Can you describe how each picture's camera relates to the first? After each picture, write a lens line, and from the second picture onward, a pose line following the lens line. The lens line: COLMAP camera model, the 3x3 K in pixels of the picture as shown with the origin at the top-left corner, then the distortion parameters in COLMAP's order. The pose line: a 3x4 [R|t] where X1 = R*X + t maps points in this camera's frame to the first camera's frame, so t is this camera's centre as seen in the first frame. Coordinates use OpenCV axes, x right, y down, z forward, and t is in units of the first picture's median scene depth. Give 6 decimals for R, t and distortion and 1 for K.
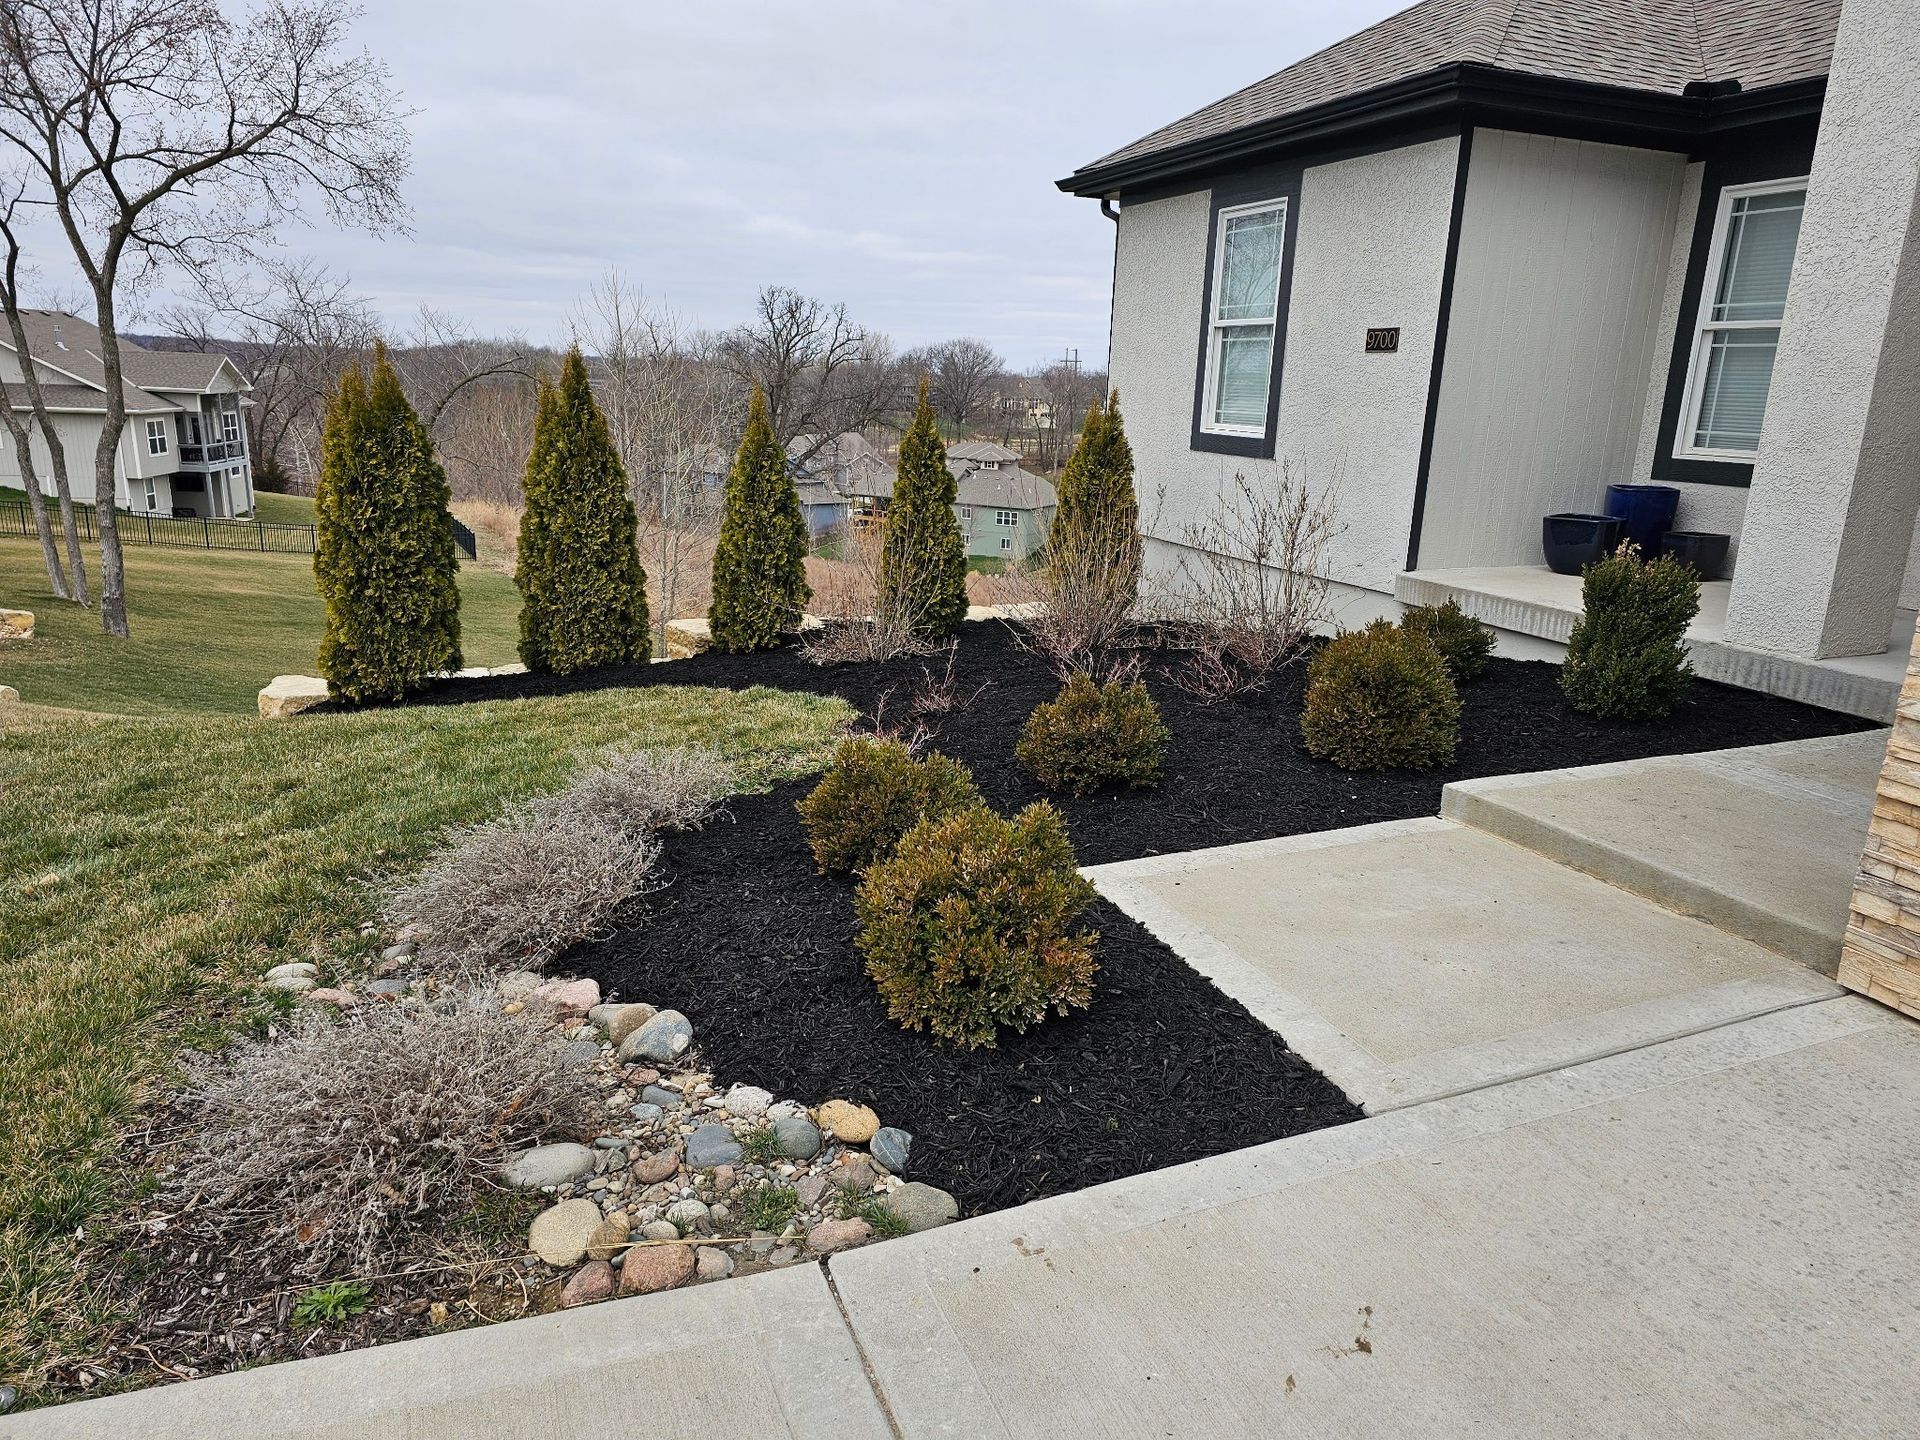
lens RADIAL K [[1285.5, 0, 943.2], [0, 1285.5, 710.7], [0, 0, 1]] dist [0.057595, -0.057545]
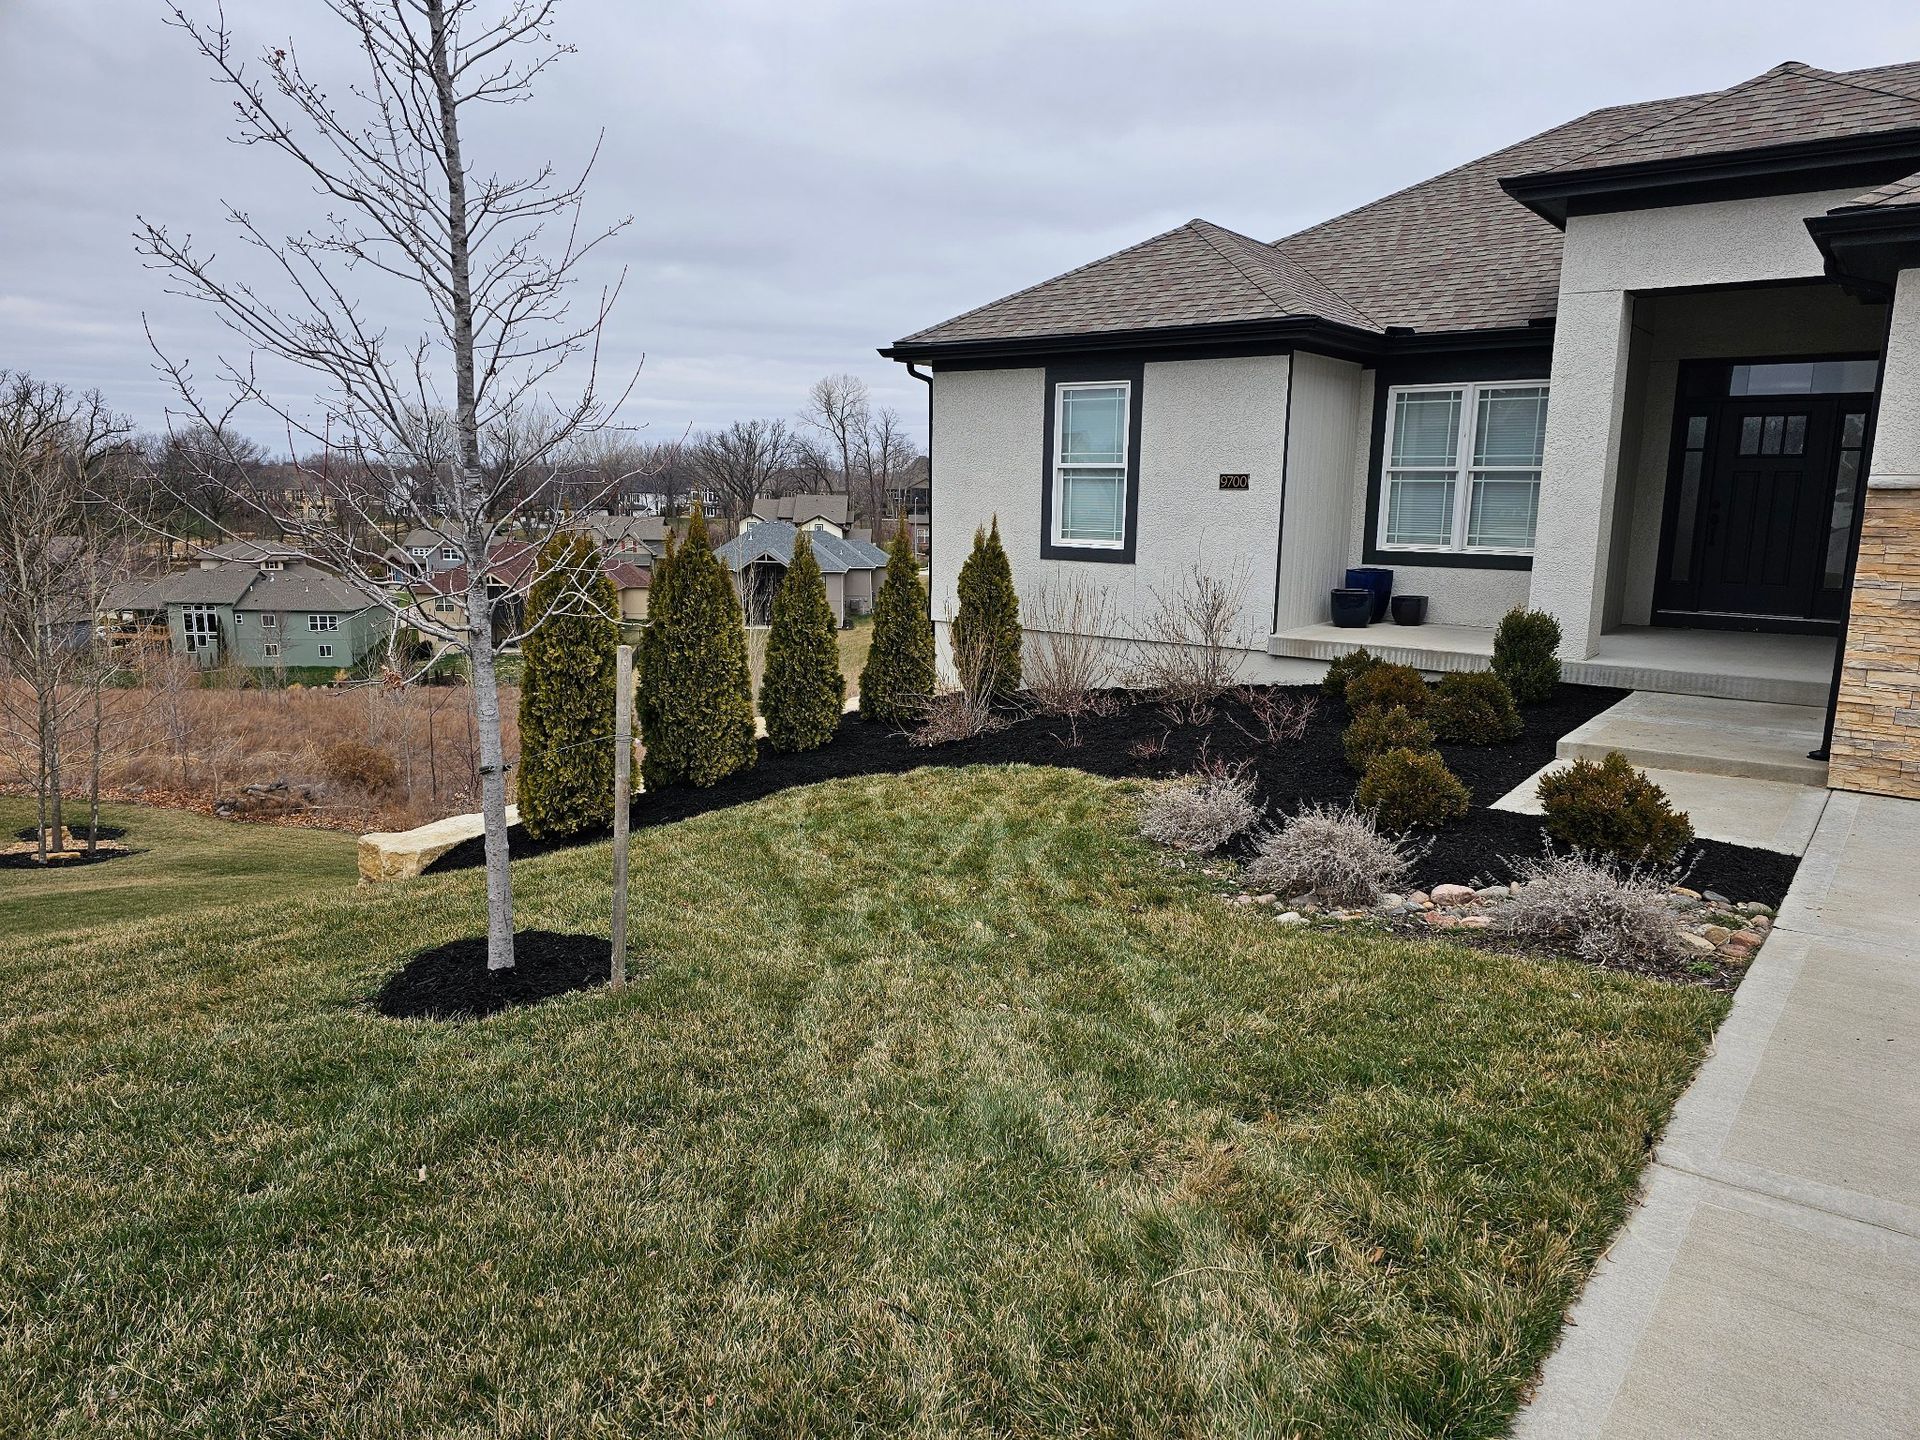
lens RADIAL K [[1286.1, 0, 961.4], [0, 1286.1, 718.6], [0, 0, 1]] dist [0.055100, -0.048517]
pose [[0.859782, -0.116878, 0.497106, -0.606852], [0.145122, 0.989242, -0.018412, -0.031267], [-0.489606, 0.087971, 0.867495, -0.093047]]
